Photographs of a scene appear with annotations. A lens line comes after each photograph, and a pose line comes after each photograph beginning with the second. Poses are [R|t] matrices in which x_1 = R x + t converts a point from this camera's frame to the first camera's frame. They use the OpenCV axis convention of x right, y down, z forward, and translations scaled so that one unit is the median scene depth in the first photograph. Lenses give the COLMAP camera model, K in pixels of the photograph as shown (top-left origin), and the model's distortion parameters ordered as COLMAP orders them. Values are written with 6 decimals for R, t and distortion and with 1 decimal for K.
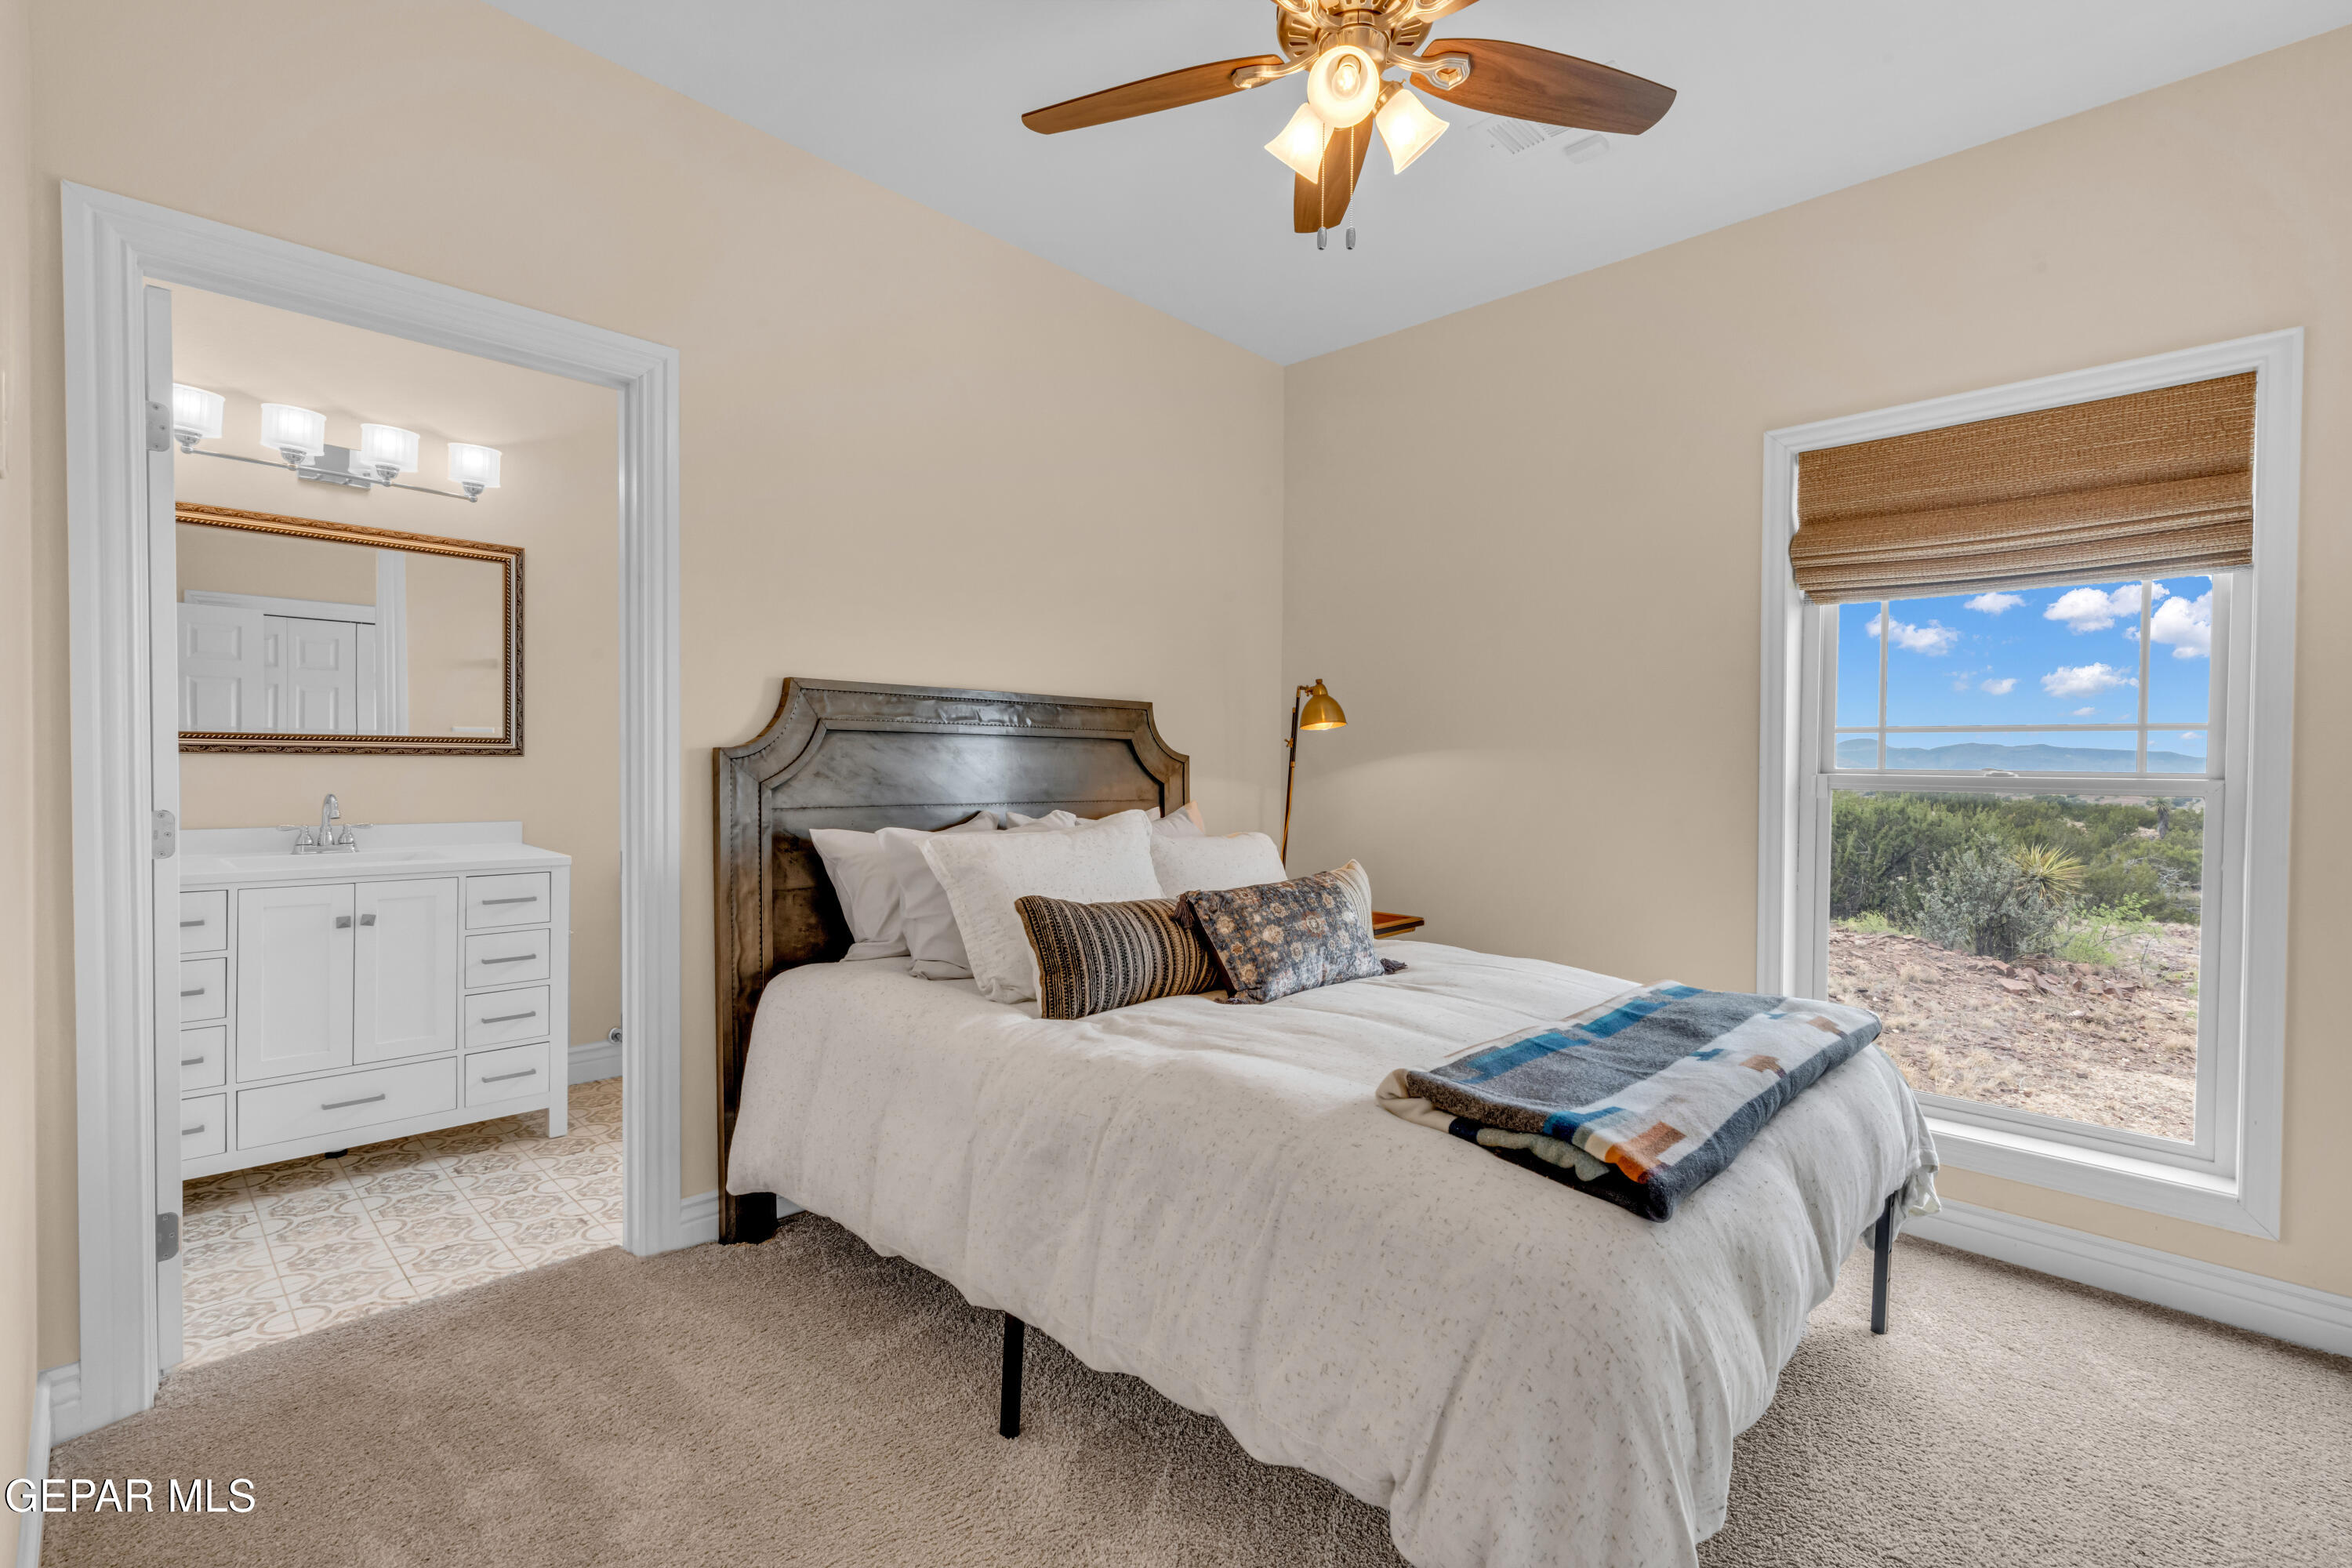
lens RADIAL K [[1054.4, 0, 1176.0], [0, 1054.4, 784.0], [0, 0, 1]] dist [0.000652, 0.000297]
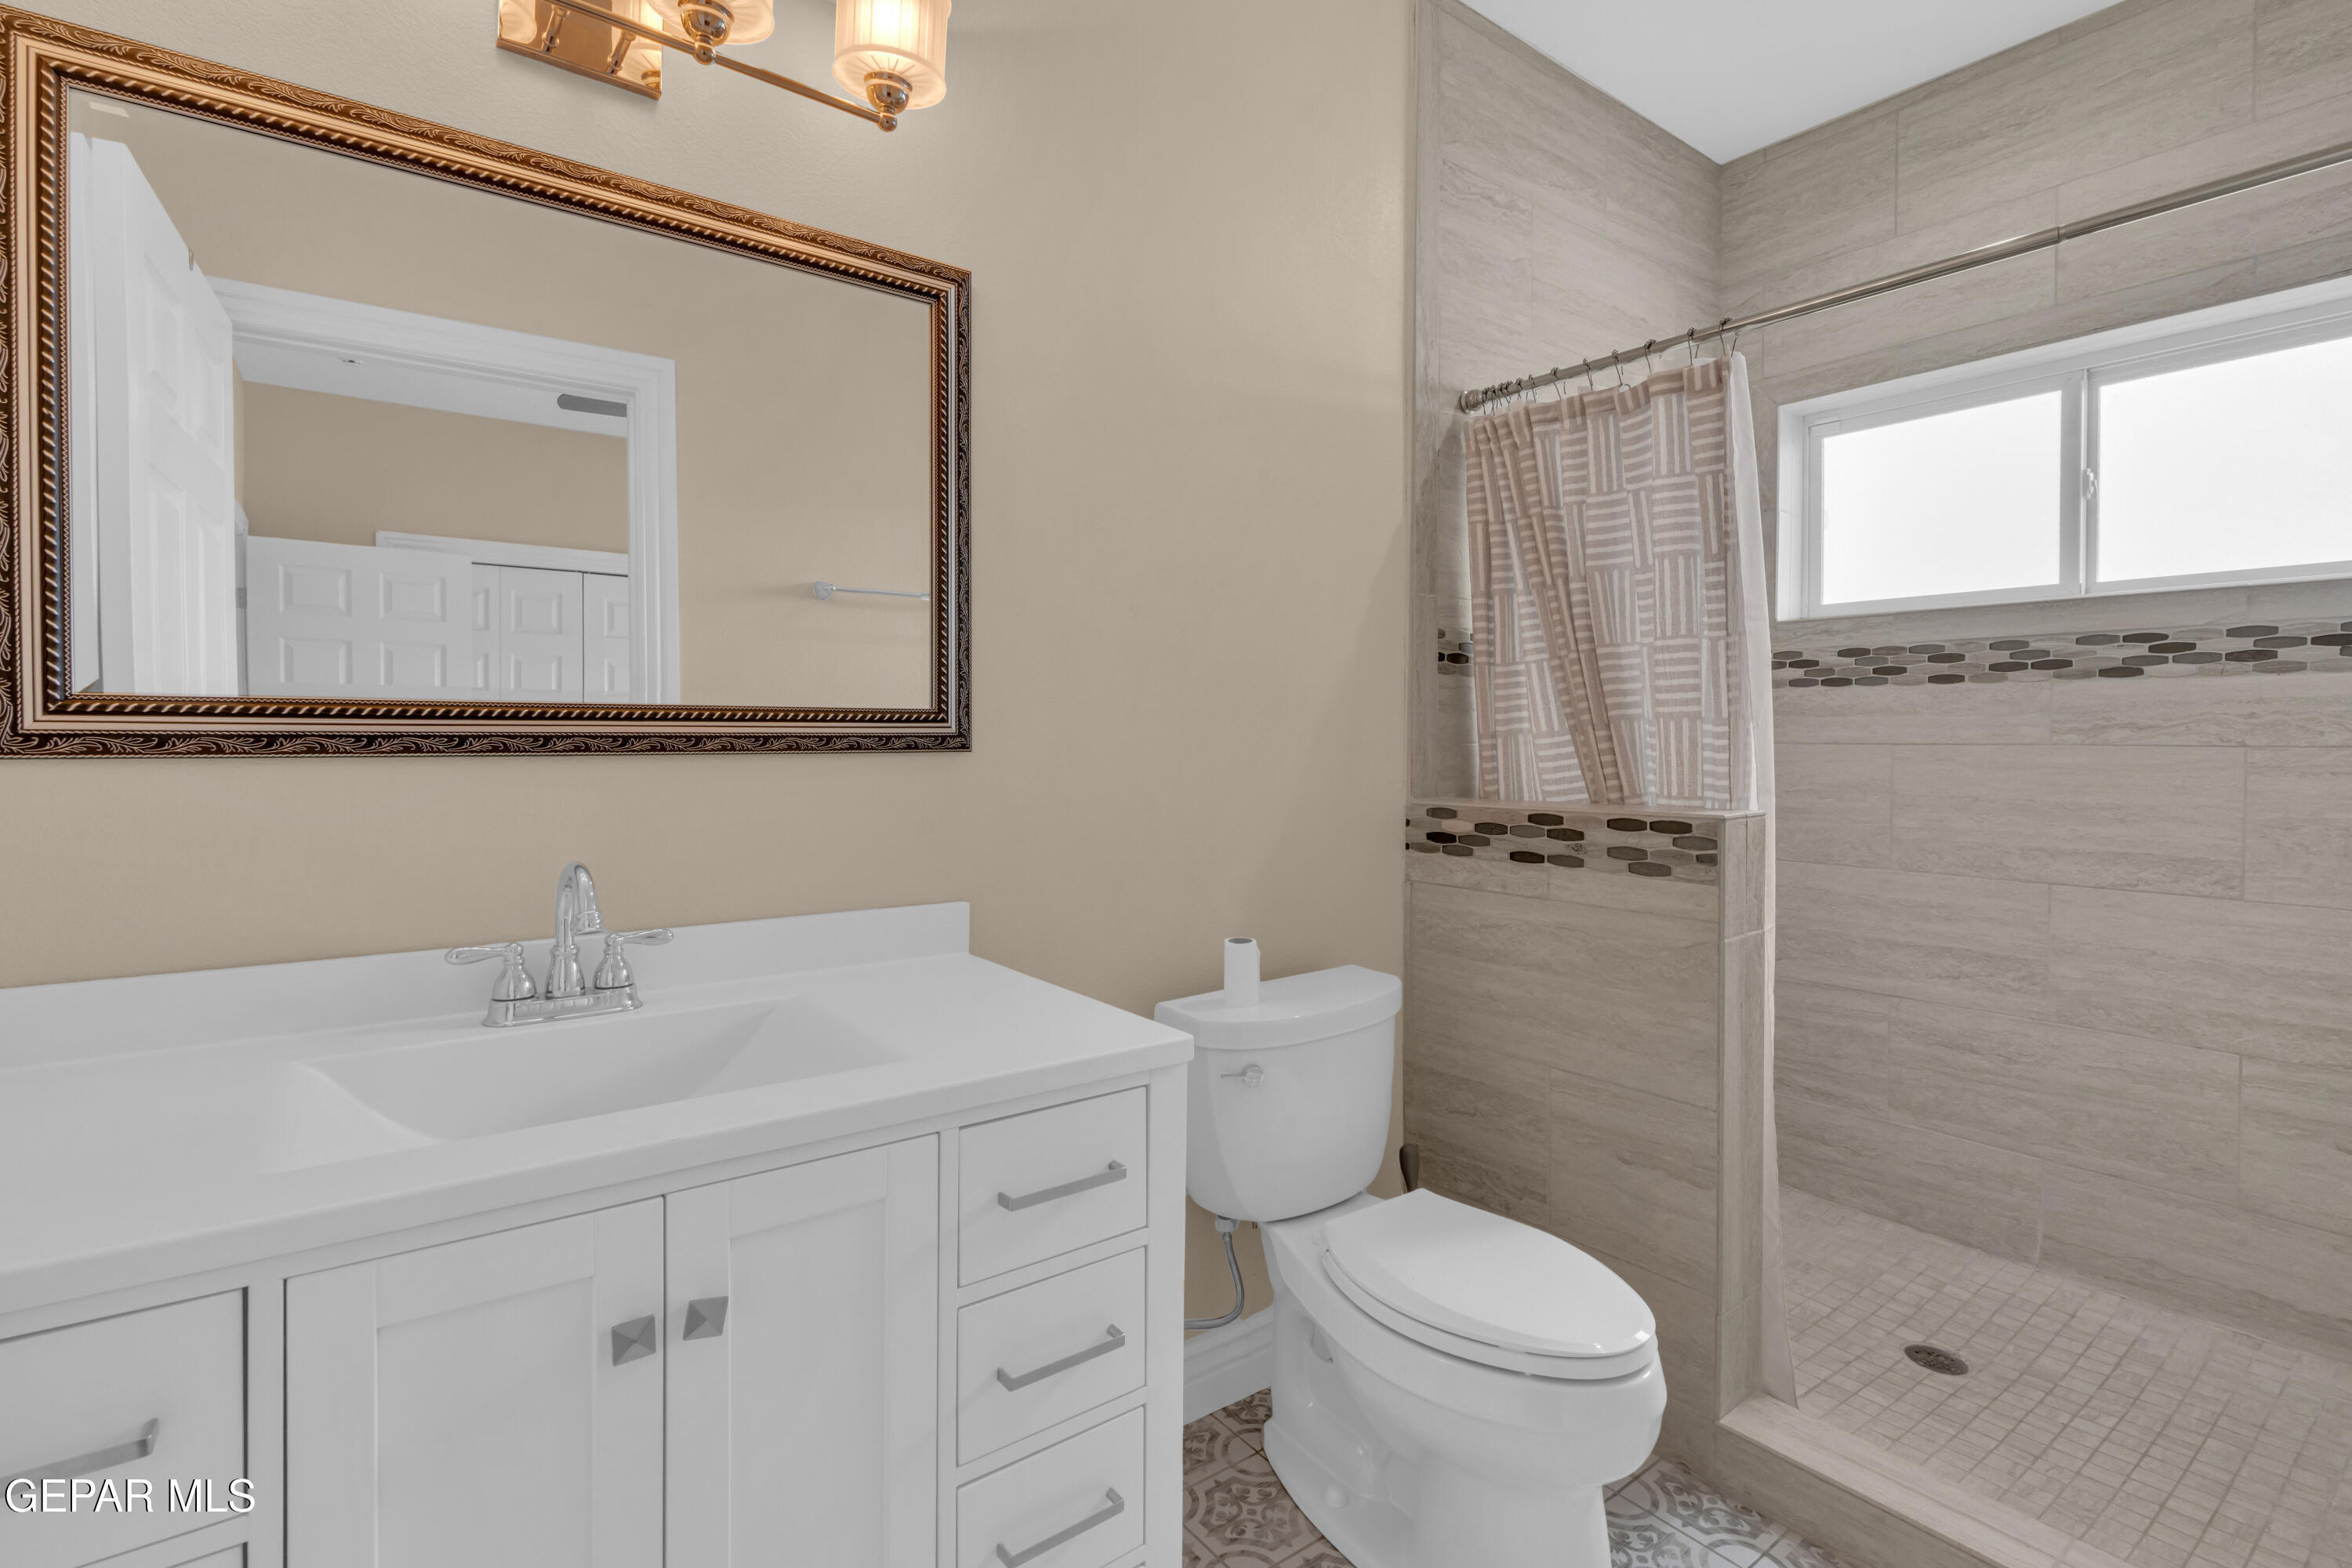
lens RADIAL K [[1079.9, 0, 1173.0], [0, 1079.9, 760.6], [0, 0, 1]] dist [-0.001336, -0.000363]
pose [[0.988918, -0.008030, -0.148246, -0.475937], [0.006926, 0.999944, -0.007960, -0.018803], [0.148301, 0.006845, 0.988919, 0.580436]]
